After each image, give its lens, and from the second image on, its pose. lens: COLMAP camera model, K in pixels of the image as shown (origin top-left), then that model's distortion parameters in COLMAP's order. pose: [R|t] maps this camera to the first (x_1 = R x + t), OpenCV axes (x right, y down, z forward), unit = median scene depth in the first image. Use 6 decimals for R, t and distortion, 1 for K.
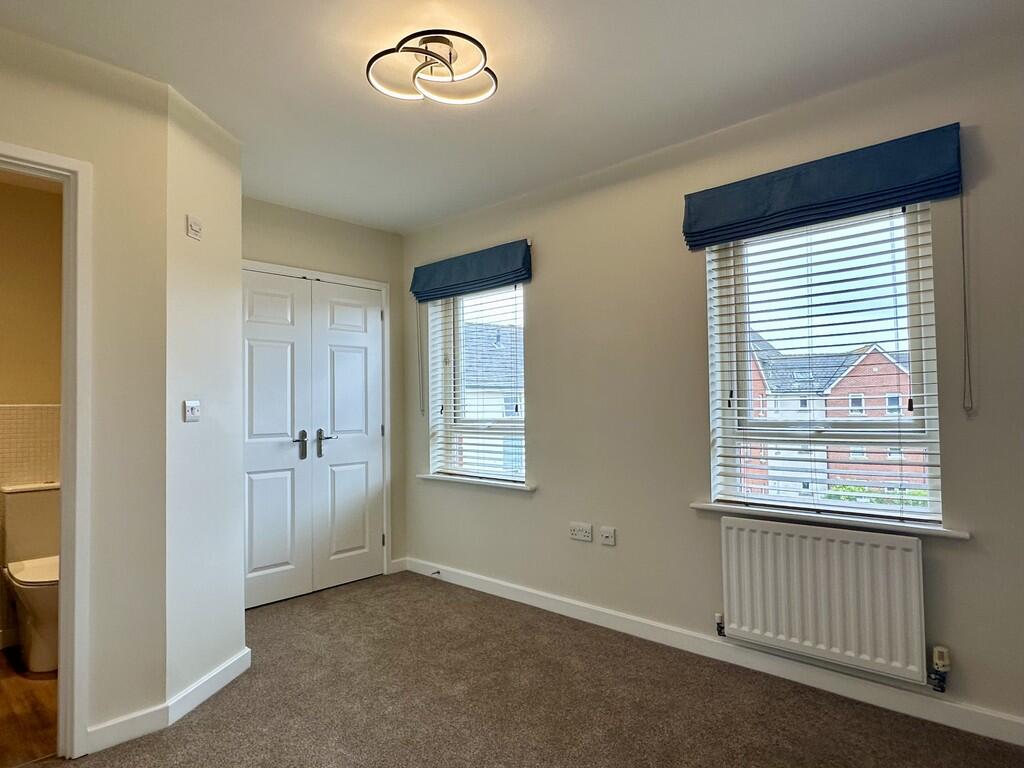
lens RADIAL K [[575.3, 0, 516.7], [0, 575.3, 386.9], [0, 0, 1]] dist [-0.002999, 0.000633]
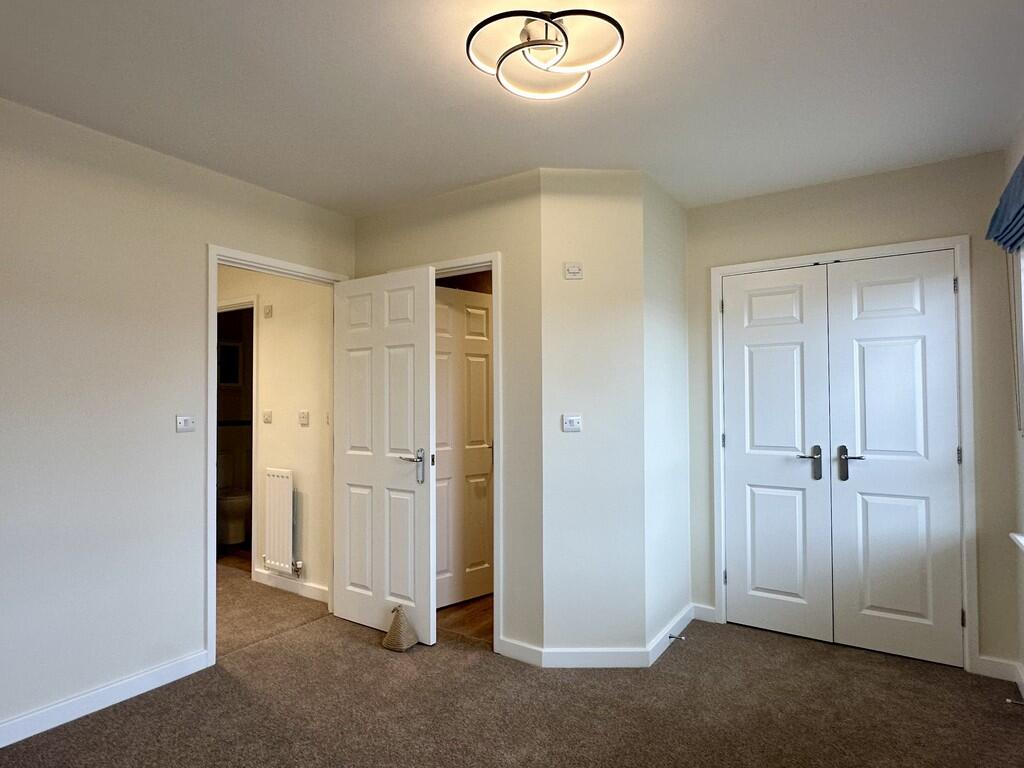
lens RADIAL K [[575.3, 0, 515.8], [0, 575.3, 386.5], [0, 0, 1]] dist [-0.002999, 0.000633]
pose [[0.175864, -0.013840, -0.984317, 0.379315], [0.032526, 0.999437, -0.008241, -0.018249], [0.983877, -0.030566, 0.176216, 0.417833]]
